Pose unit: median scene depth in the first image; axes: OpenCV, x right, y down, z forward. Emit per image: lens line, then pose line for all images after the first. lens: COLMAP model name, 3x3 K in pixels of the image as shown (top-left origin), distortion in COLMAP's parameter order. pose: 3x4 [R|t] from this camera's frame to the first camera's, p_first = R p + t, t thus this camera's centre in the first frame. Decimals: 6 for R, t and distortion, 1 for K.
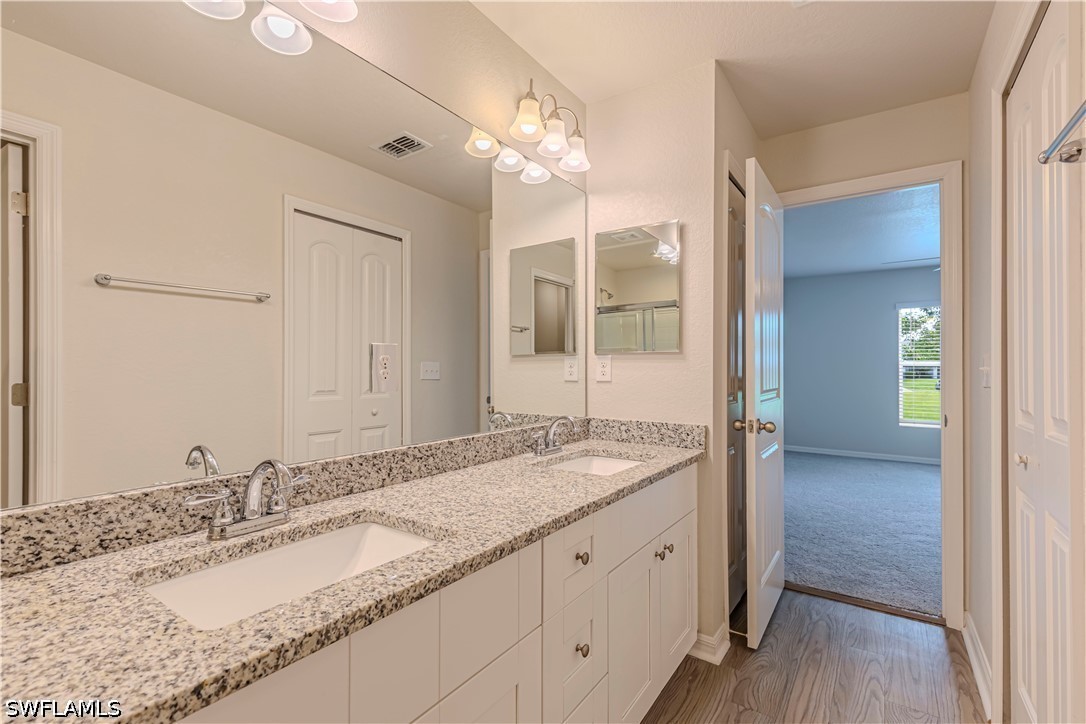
lens RADIAL K [[482.5, 0, 549.8], [0, 482.5, 367.2], [0, 0, 1]] dist [0.011694, -0.003298]
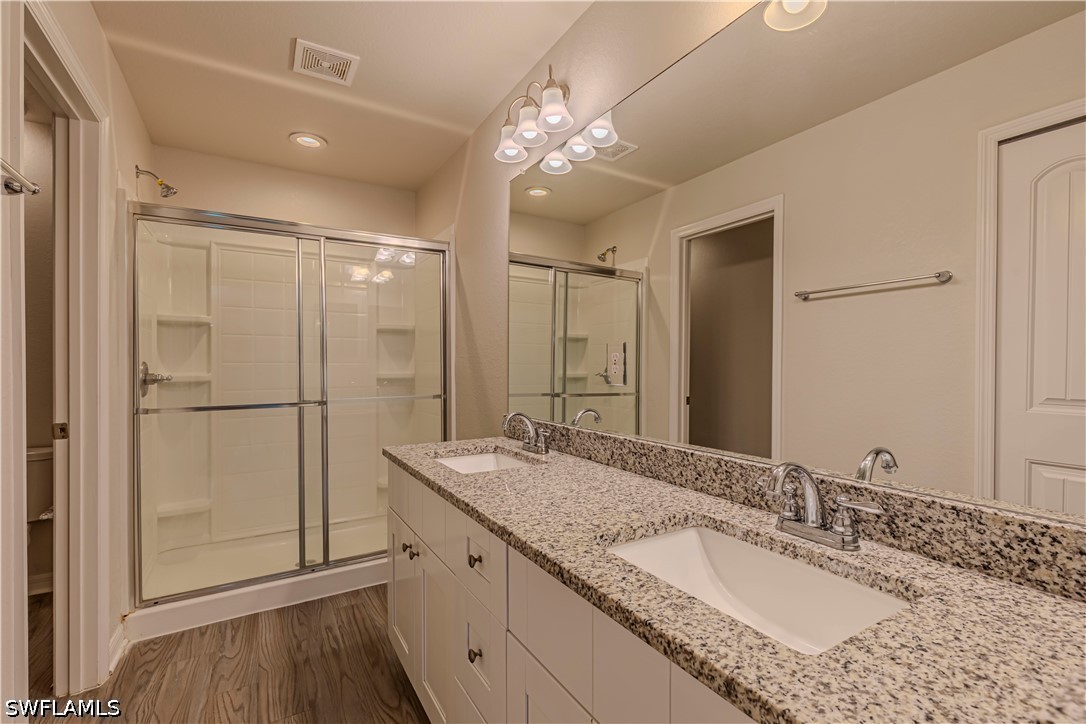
lens RADIAL K [[482.5, 0, 552.8], [0, 482.5, 365.1], [0, 0, 1]] dist [0.011694, -0.003298]
pose [[-0.405040, 0.001292, -0.914298, 0.702250], [0.005342, 0.999985, -0.000953, 0.003599], [0.914283, -0.005270, -0.405041, 1.213959]]
